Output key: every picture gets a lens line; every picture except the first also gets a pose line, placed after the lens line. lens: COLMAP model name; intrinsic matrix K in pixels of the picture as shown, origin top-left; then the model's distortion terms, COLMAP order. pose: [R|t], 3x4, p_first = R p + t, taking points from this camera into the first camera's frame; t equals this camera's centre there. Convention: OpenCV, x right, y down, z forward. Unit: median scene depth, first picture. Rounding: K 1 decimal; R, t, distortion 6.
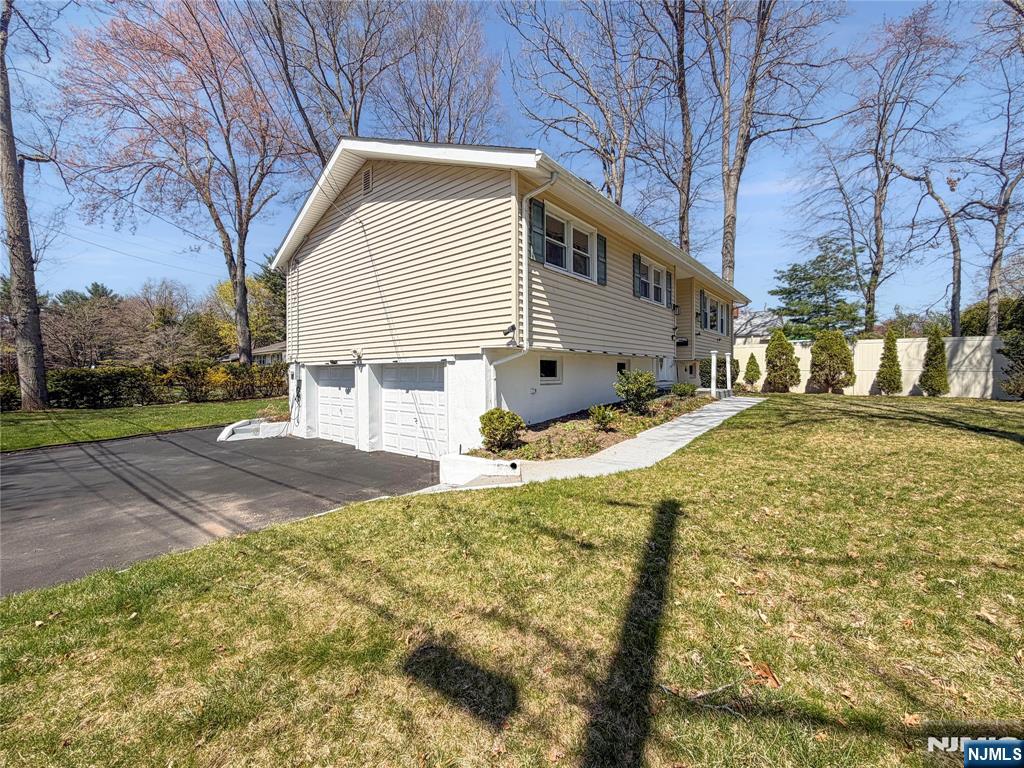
lens RADIAL K [[406.8, 0, 512.8], [0, 406.8, 382.3], [0, 0, 1]] dist [-0.000635, 0.000123]
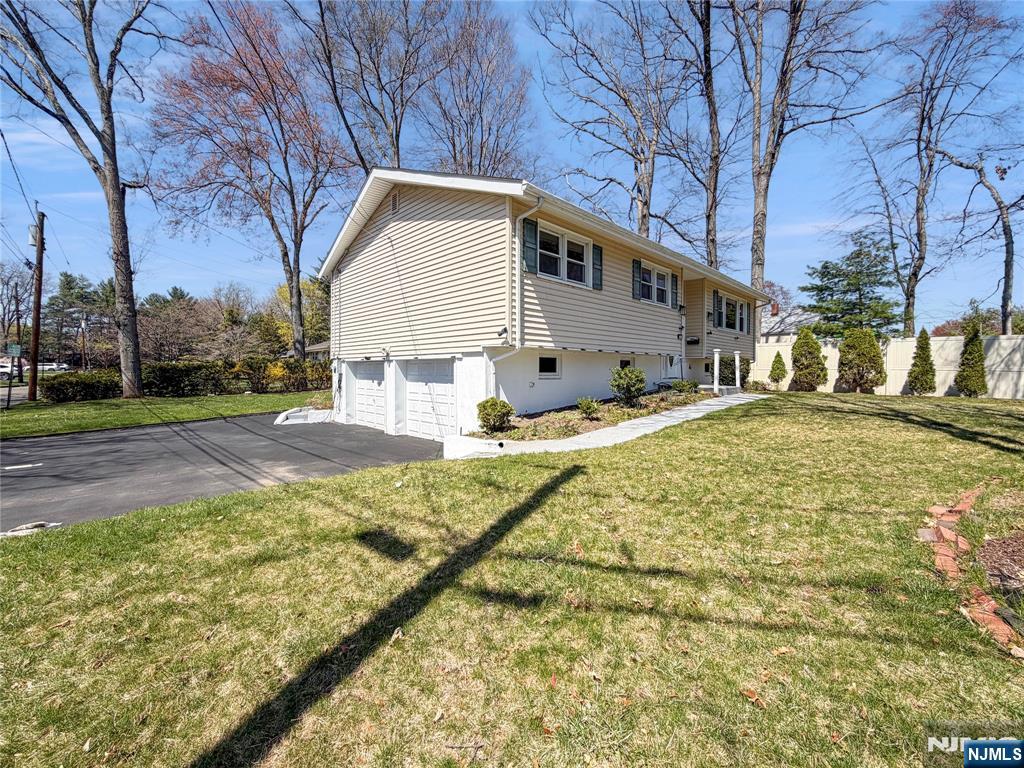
lens RADIAL K [[410.2, 0, 512.0], [0, 410.2, 384.0], [0, 0, 1]] dist [0.001118, 0.000191]
pose [[0.993981, 0.011615, -0.108939, 0.064573], [-0.010601, 0.999895, 0.009884, 0.005080], [0.109043, -0.008669, 0.993999, -0.079420]]
